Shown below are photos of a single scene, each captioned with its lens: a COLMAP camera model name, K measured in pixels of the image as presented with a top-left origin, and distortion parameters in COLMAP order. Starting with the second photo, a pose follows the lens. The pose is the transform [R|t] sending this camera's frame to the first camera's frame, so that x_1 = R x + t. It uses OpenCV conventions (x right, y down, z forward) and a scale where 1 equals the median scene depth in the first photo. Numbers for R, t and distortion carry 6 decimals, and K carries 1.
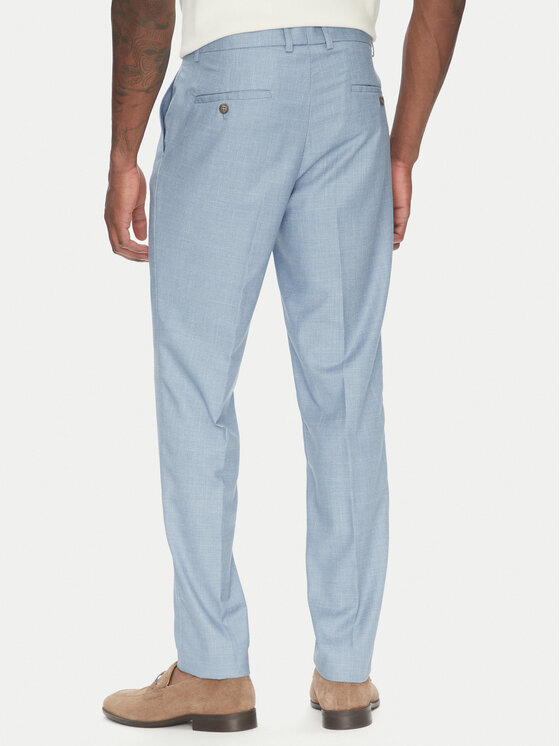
lens RADIAL K [[1979.3, 0, 280.7], [0, 1979.3, 371.0], [0, 0, 1]] dist [-0.295170, 0.000000]
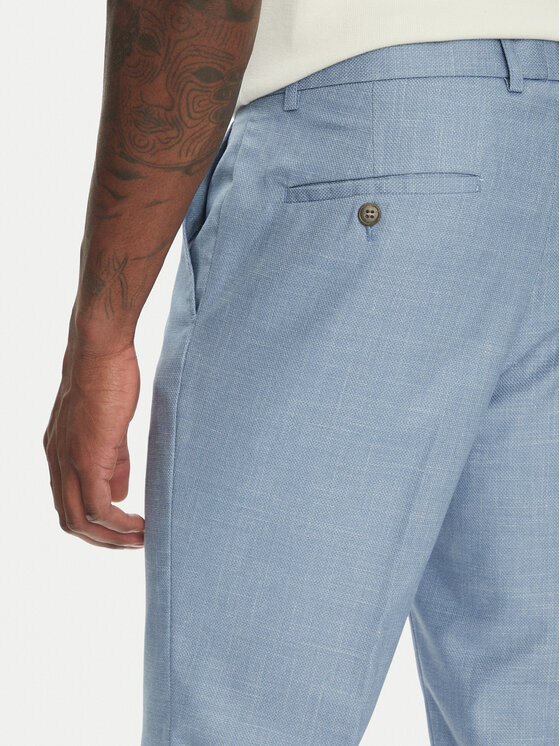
lens RADIAL K [[1737.0, 0, 279.7], [0, 1737.0, 377.4], [0, 0, 1]] dist [-0.134085, 0.000000]
pose [[0.979663, 0.014524, 0.200126, -0.123032], [0.004295, 0.995630, -0.093282, -0.060513], [-0.200606, 0.092245, 0.975319, 0.622493]]
